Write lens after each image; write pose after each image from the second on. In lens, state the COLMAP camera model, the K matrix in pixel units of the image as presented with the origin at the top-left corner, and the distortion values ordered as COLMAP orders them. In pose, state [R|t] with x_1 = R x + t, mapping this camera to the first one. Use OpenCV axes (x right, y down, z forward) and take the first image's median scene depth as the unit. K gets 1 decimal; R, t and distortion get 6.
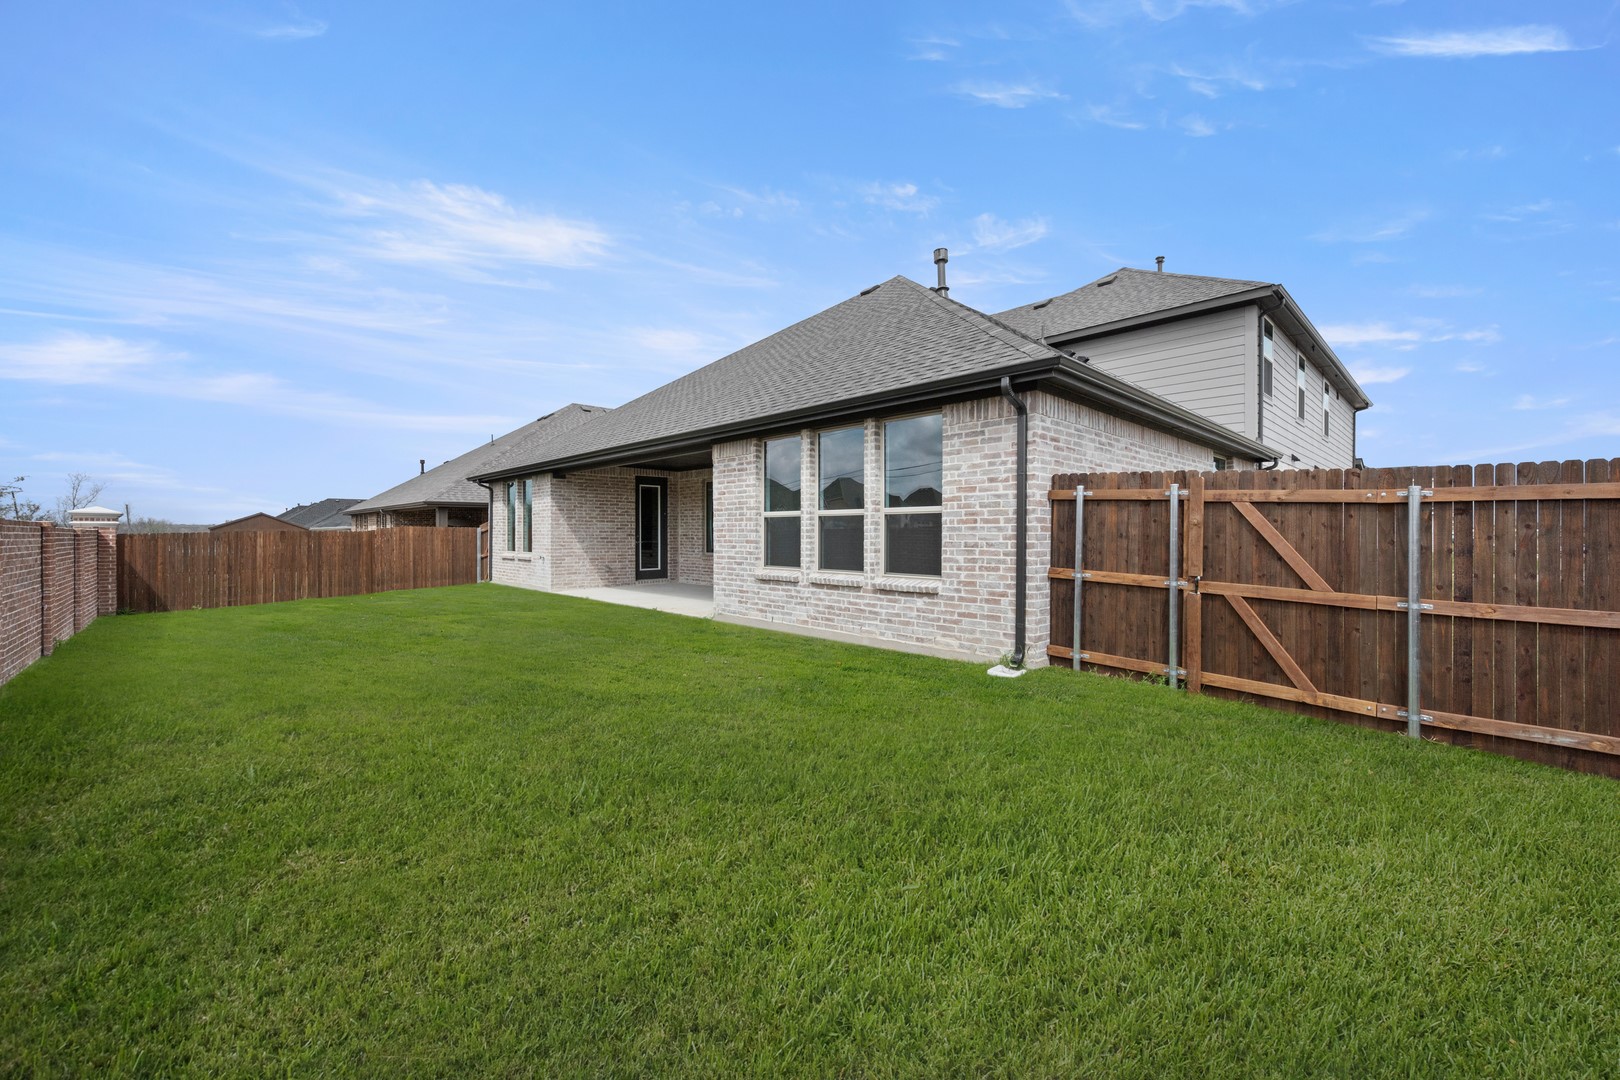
lens RADIAL K [[641.0, 0, 816.4], [0, 641.0, 533.0], [0, 0, 1]] dist [-0.000257, 0.000015]
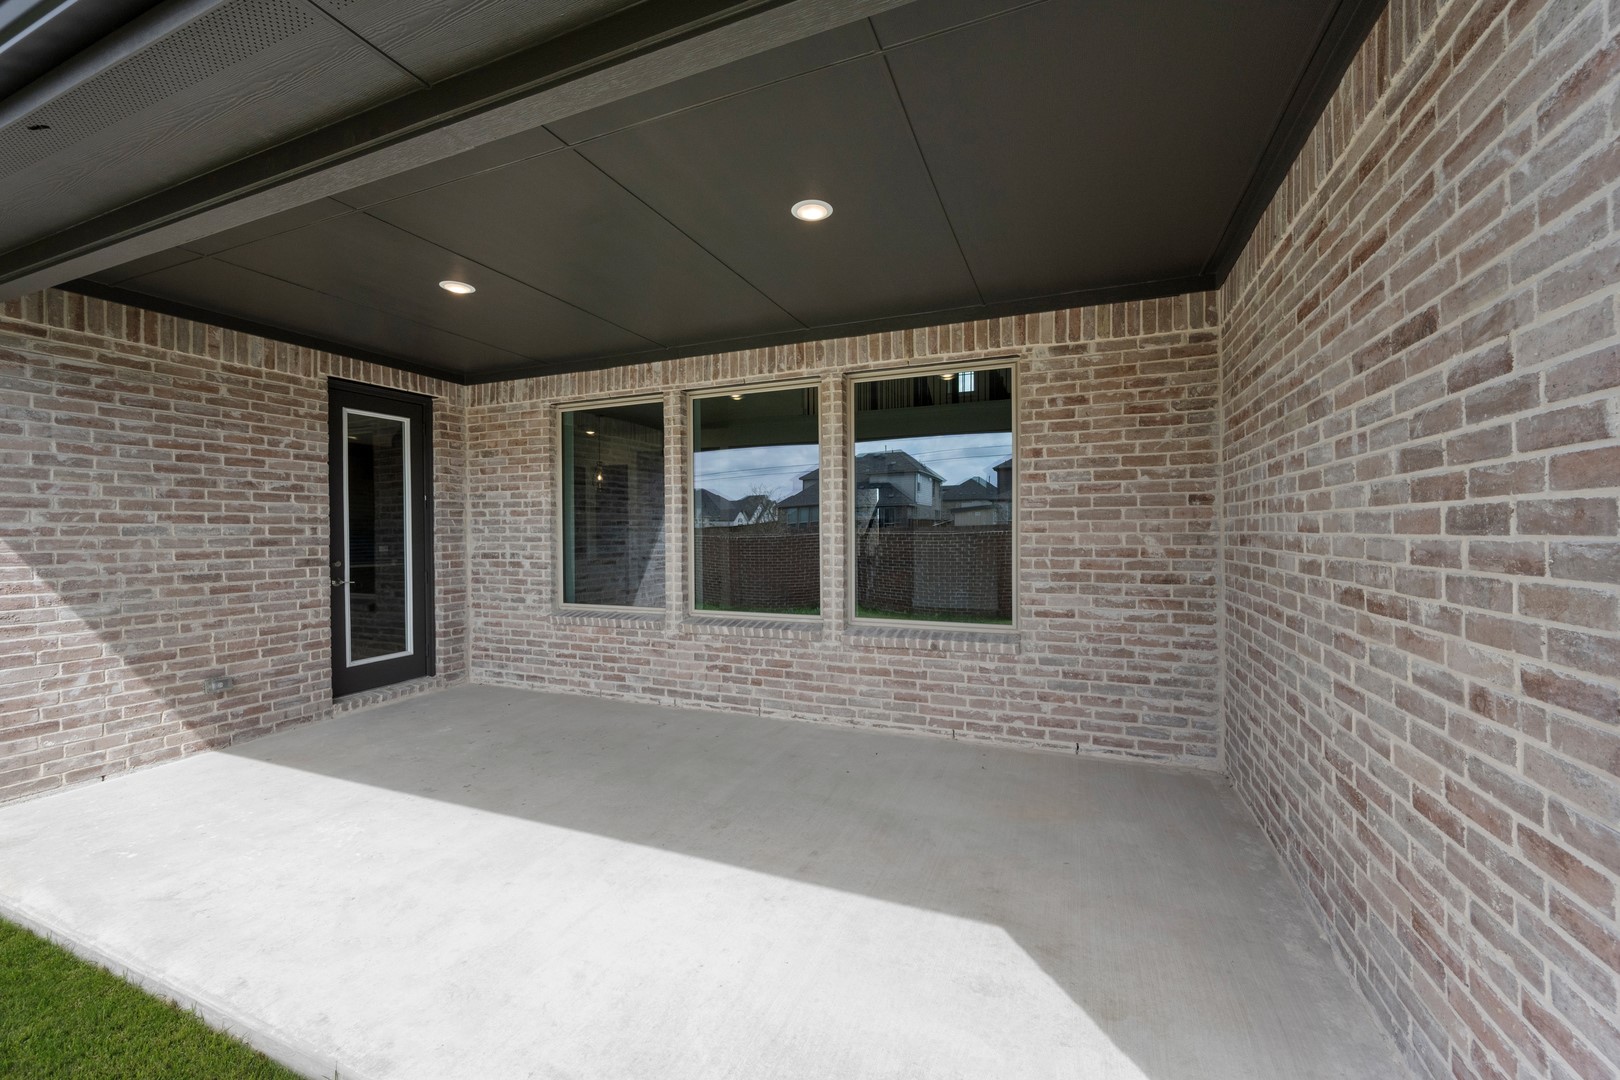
lens RADIAL K [[641.0, 0, 804.3], [0, 641.0, 532.2], [0, 0, 1]] dist [-0.000257, 0.000015]
pose [[0.925822, -0.010823, 0.377805, -0.170437], [0.010362, 0.999941, 0.003254, -0.009373], [-0.377818, 0.000902, 0.925879, 0.569286]]
